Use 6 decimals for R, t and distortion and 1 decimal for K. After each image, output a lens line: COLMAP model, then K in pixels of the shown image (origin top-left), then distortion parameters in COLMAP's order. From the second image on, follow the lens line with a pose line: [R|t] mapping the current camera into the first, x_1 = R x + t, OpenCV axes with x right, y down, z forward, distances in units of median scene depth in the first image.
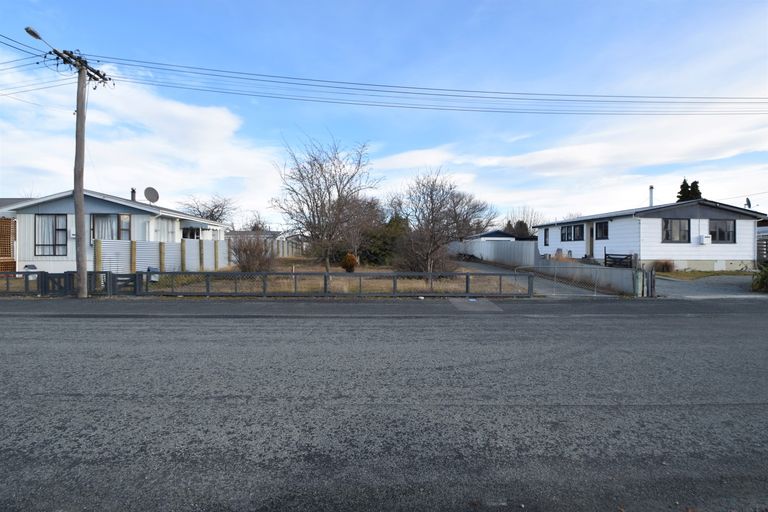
lens RADIAL K [[387.6, 0, 385.4], [0, 387.6, 278.5], [0, 0, 1]] dist [-0.005521, -0.001012]
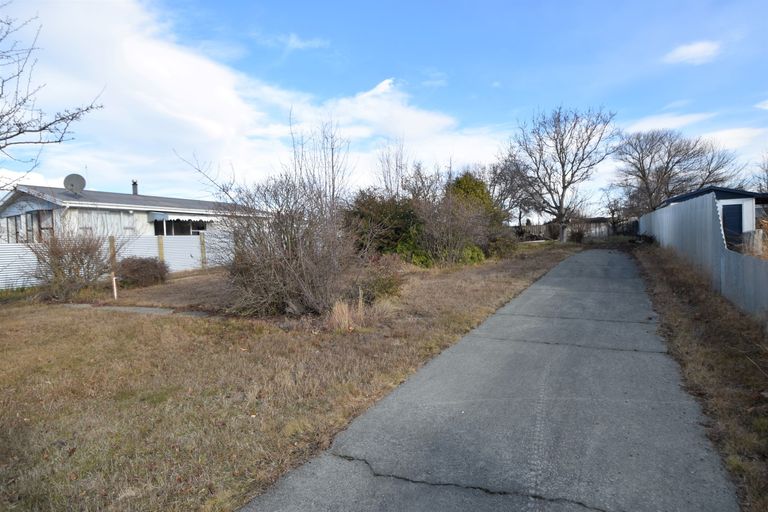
lens RADIAL K [[385.7, 0, 378.4], [0, 385.7, 256.0], [0, 0, 1]] dist [-0.003123, -0.017302]
pose [[0.845802, -0.014553, -0.533298, 0.320721], [0.001910, 0.999704, -0.024251, -0.040684], [0.533493, 0.019493, 0.845580, 0.606219]]
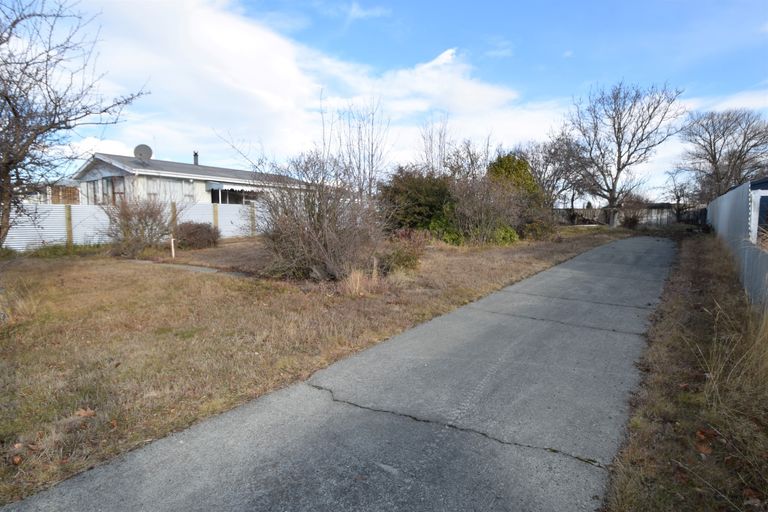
lens RADIAL K [[385.7, 0, 378.4], [0, 385.7, 256.0], [0, 0, 1]] dist [-0.003123, -0.017302]
pose [[0.768275, 0.064745, -0.636837, 0.357580], [-0.050291, 0.997902, 0.040782, -0.038919], [0.638141, 0.000695, 0.769919, 0.603442]]
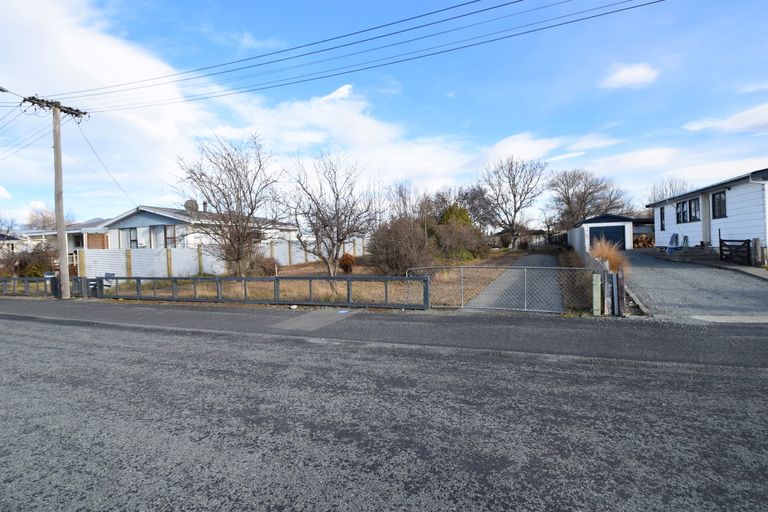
lens RADIAL K [[387.6, 0, 385.4], [0, 387.6, 278.5], [0, 0, 1]] dist [-0.005521, -0.001012]
pose [[0.910503, -0.002493, -0.413495, 0.356104], [0.008817, 0.999872, 0.013387, -0.012366], [0.413409, -0.015834, 0.910408, 0.177514]]
